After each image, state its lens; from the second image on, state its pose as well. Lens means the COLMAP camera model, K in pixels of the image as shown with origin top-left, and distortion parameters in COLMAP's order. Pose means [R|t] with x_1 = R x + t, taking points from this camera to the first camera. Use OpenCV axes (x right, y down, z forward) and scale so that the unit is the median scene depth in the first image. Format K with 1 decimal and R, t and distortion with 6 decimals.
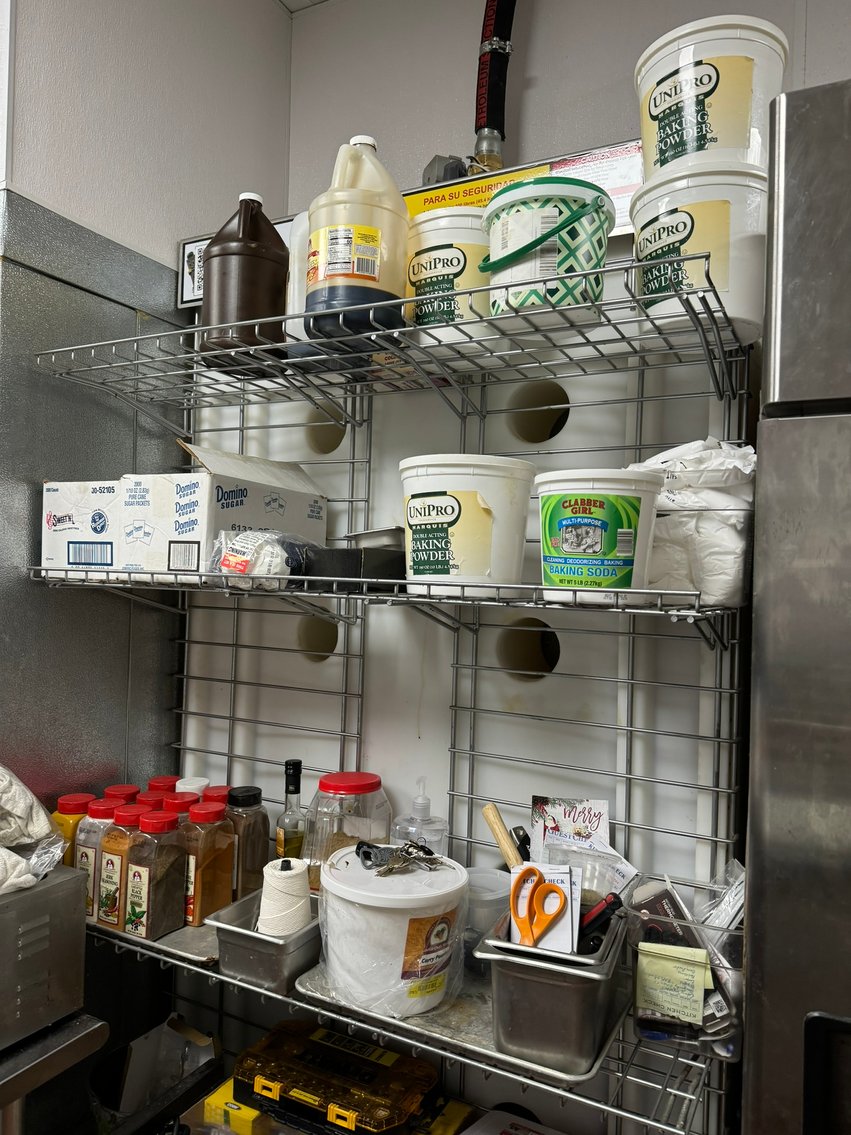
lens RADIAL K [[810.7, 0, 427.6], [0, 810.7, 569.2], [0, 0, 1]] dist [-0.002548, -0.010586]
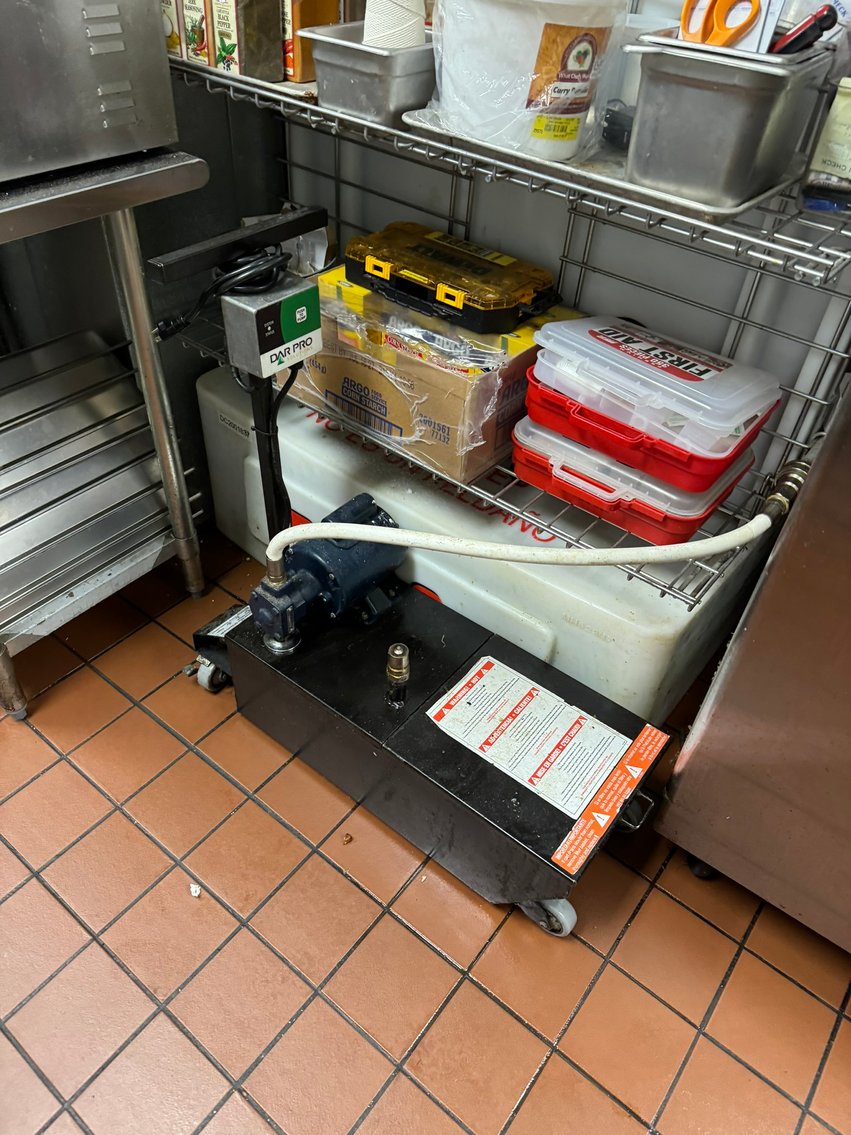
lens RADIAL K [[810.7, 0, 425.2], [0, 810.7, 566.9], [0, 0, 1]] dist [-0.002548, -0.010586]
pose [[0.981547, 0.149493, -0.119234, 0.029701], [-0.028974, 0.732617, 0.680024, 0.244710], [0.189012, -0.664021, 0.723430, 0.060671]]
